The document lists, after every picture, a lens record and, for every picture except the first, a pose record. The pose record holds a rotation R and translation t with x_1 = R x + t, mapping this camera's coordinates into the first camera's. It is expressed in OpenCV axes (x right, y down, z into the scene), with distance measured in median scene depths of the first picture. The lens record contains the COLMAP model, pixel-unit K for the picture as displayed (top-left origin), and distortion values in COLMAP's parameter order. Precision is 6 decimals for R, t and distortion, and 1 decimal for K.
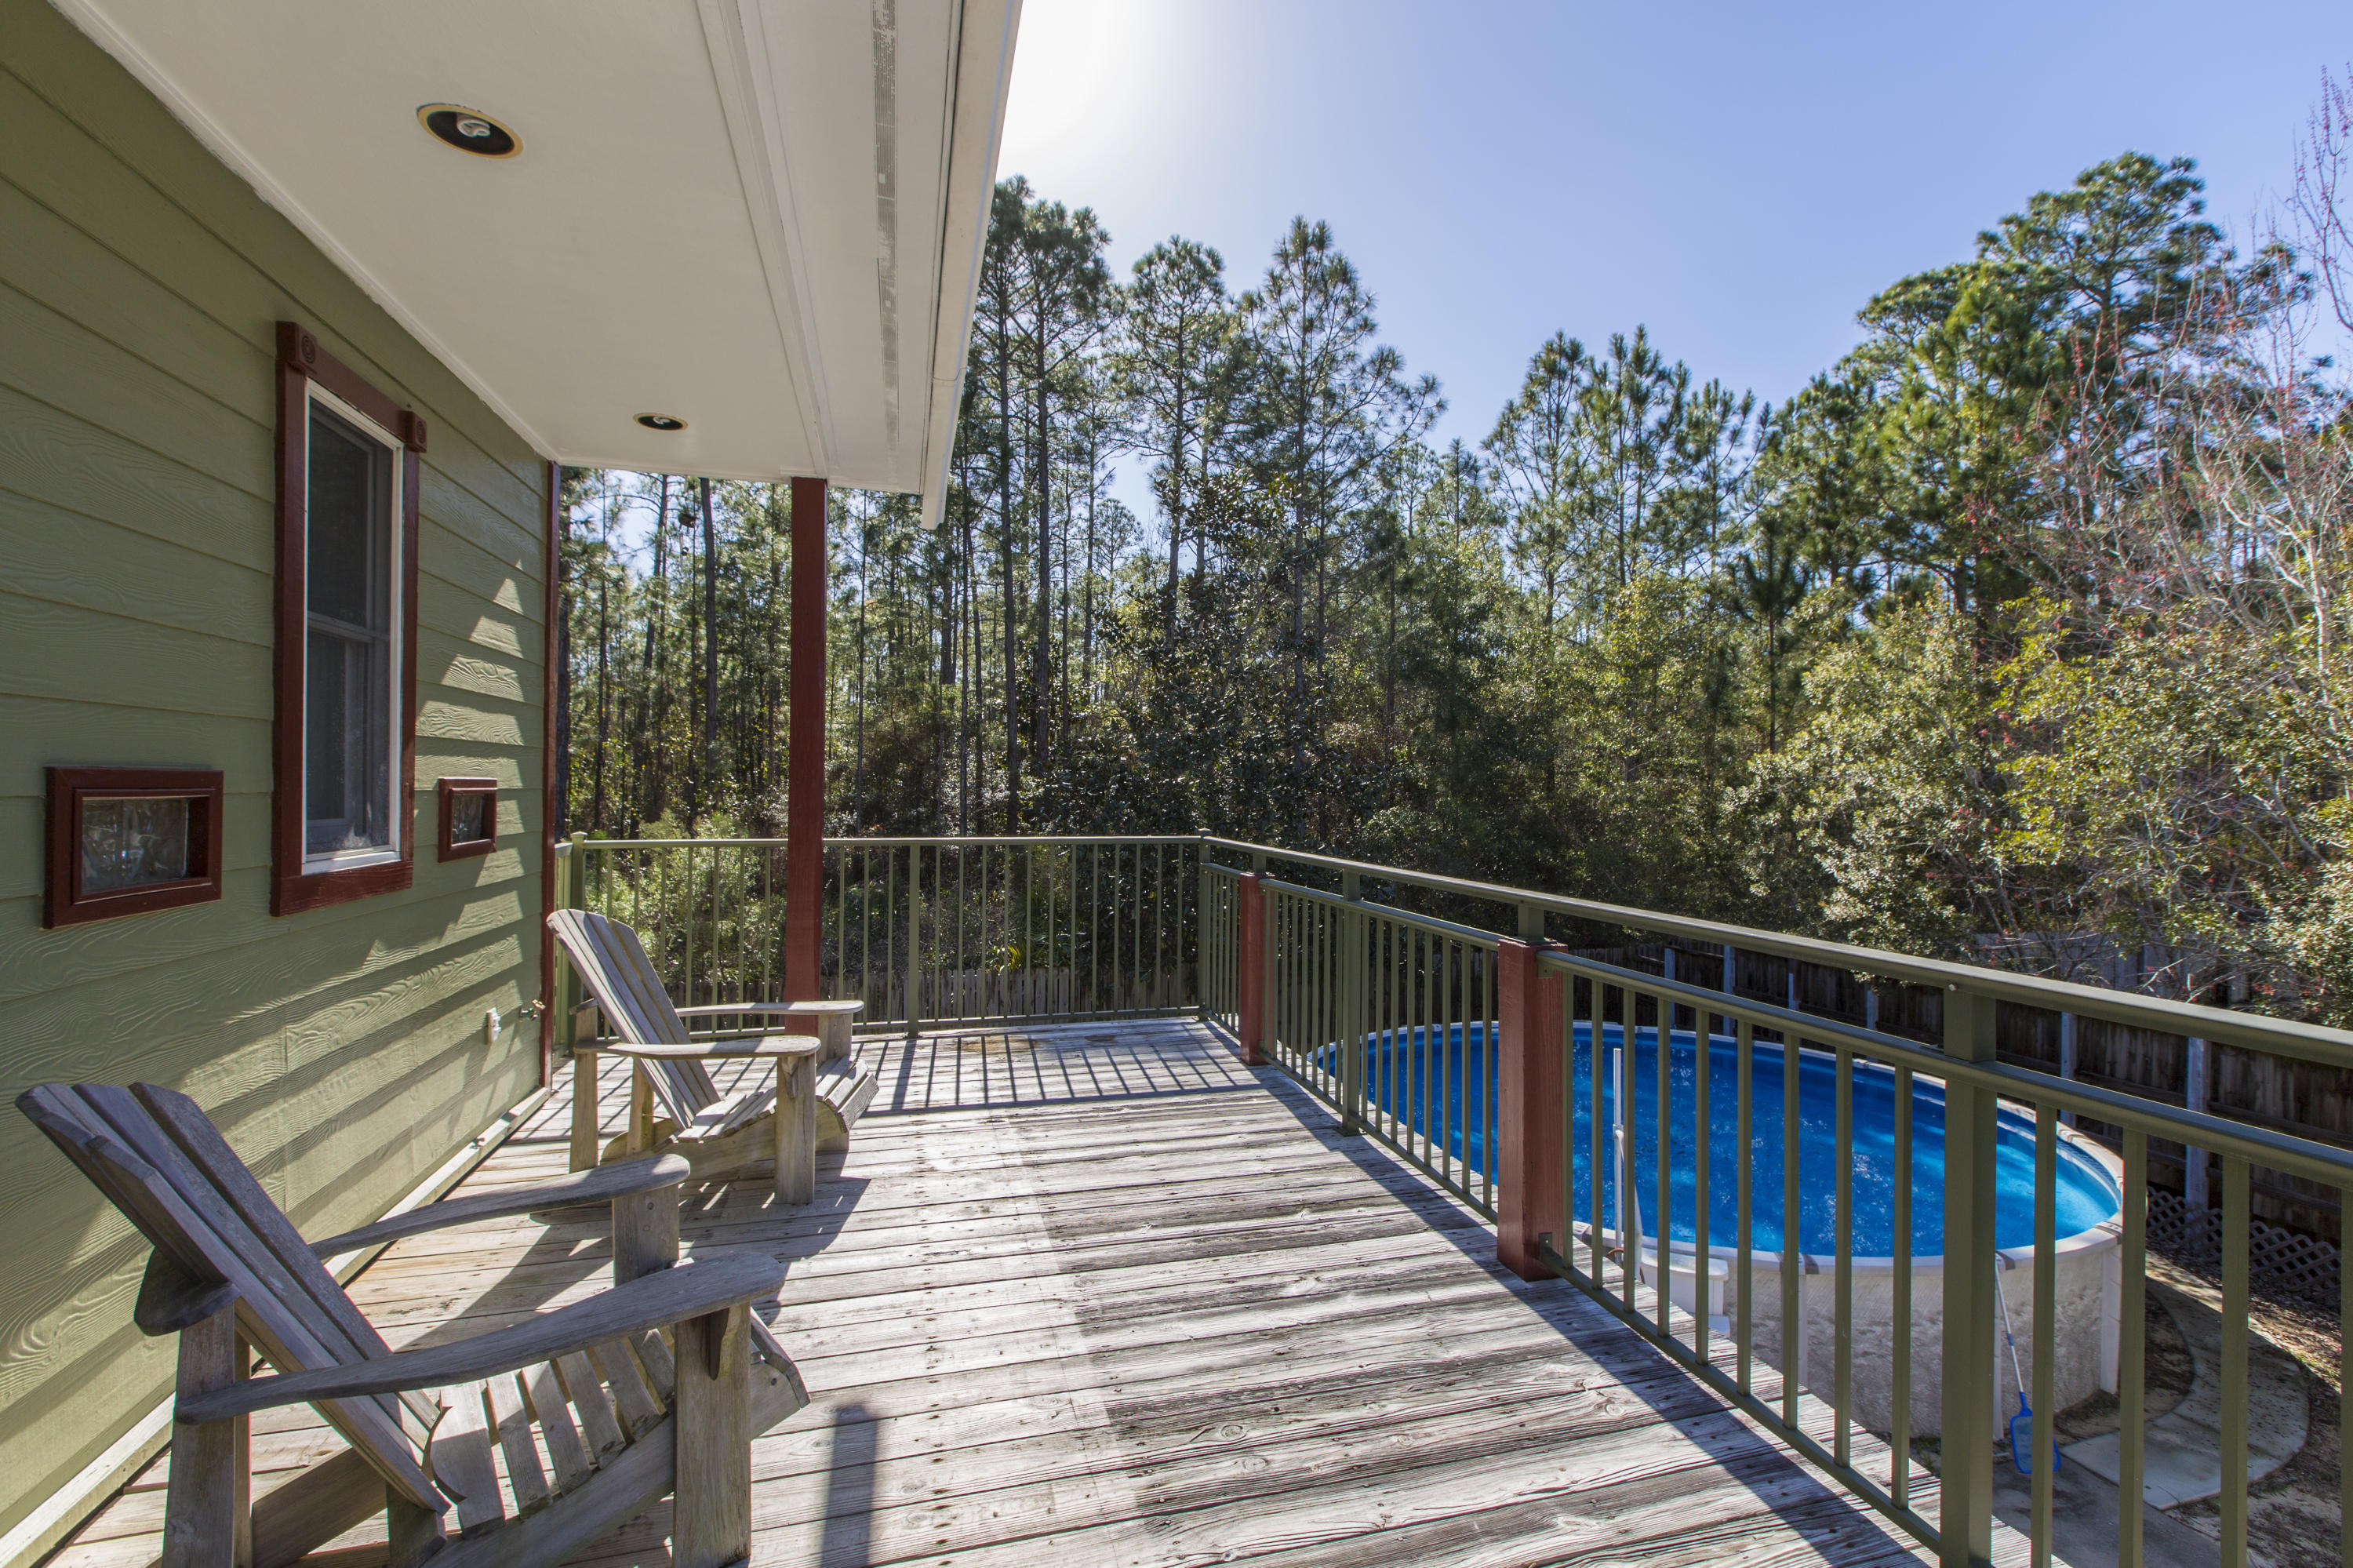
lens RADIAL K [[1019.9, 0, 1176.5], [0, 1019.9, 784.0], [0, 0, 1]] dist [-0.001285, -0.000415]
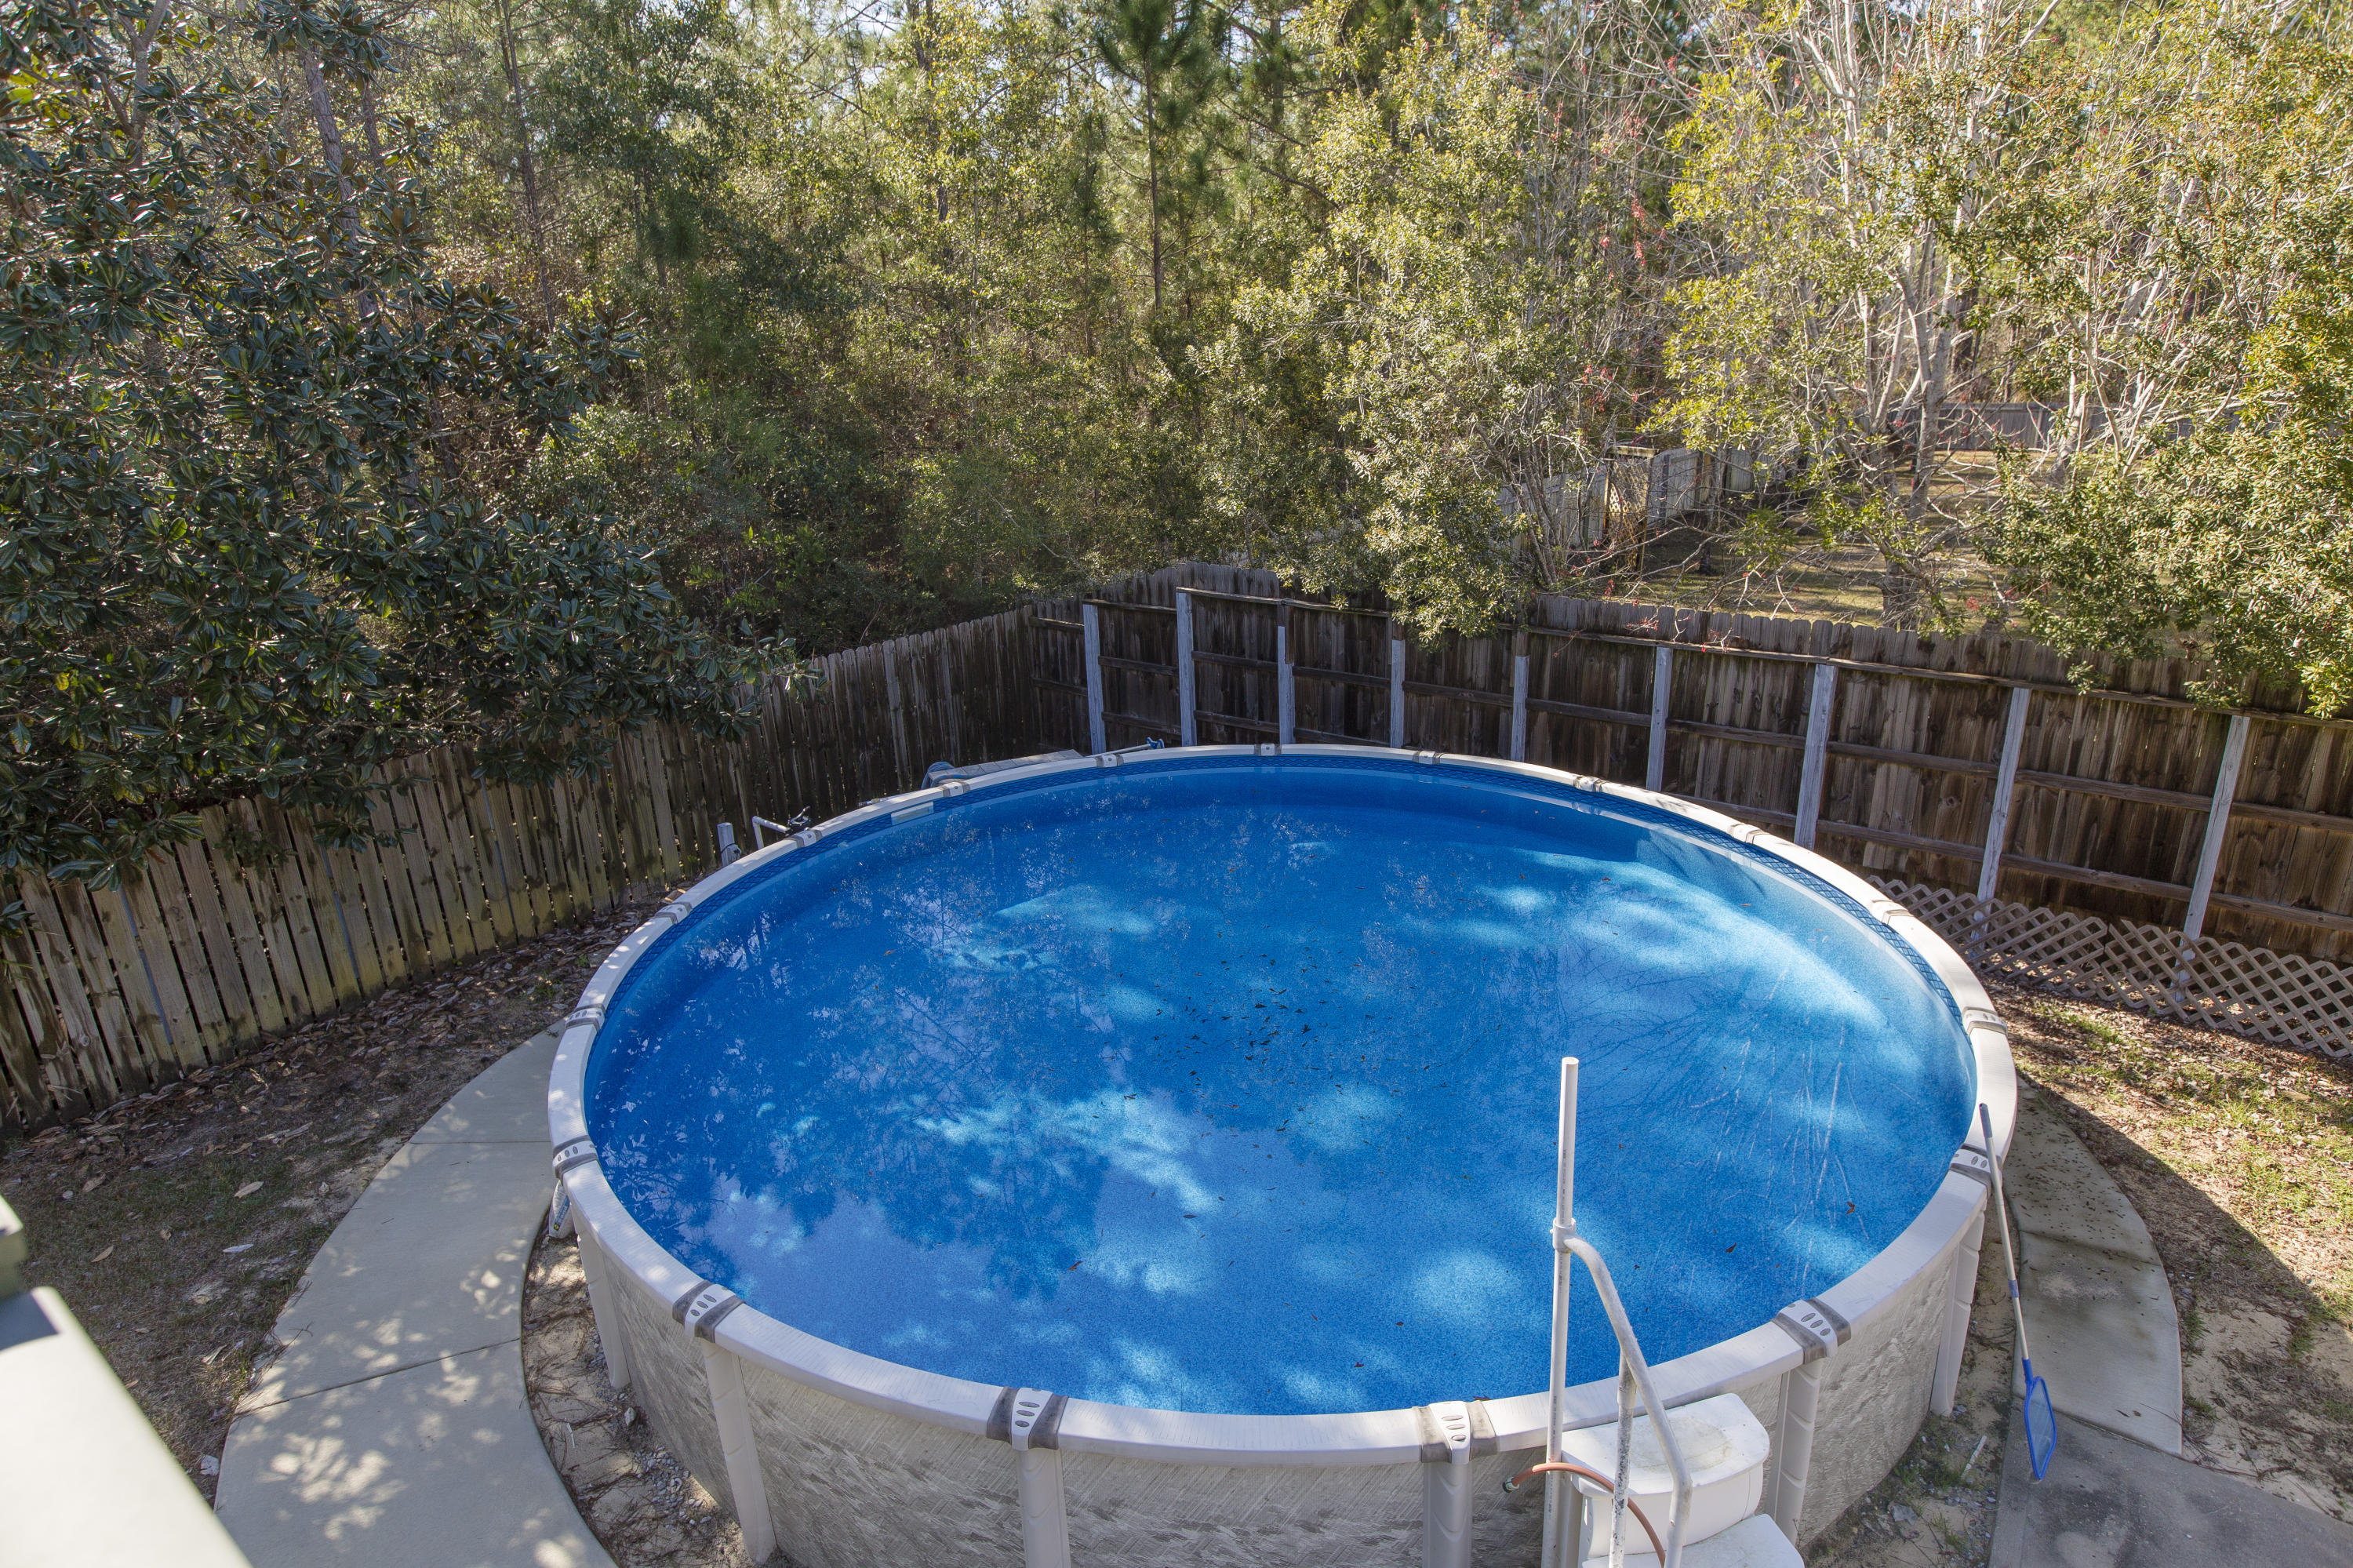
lens RADIAL K [[1295.1, 0, 1176.5], [0, 1295.1, 784.0], [0, 0, 1]] dist [0.001454, 0.000077]
pose [[0.790088, -0.234082, 0.566539, 0.023409], [0.041511, 0.942527, 0.331542, -0.006539], [-0.611586, -0.238430, 0.754396, 0.327478]]
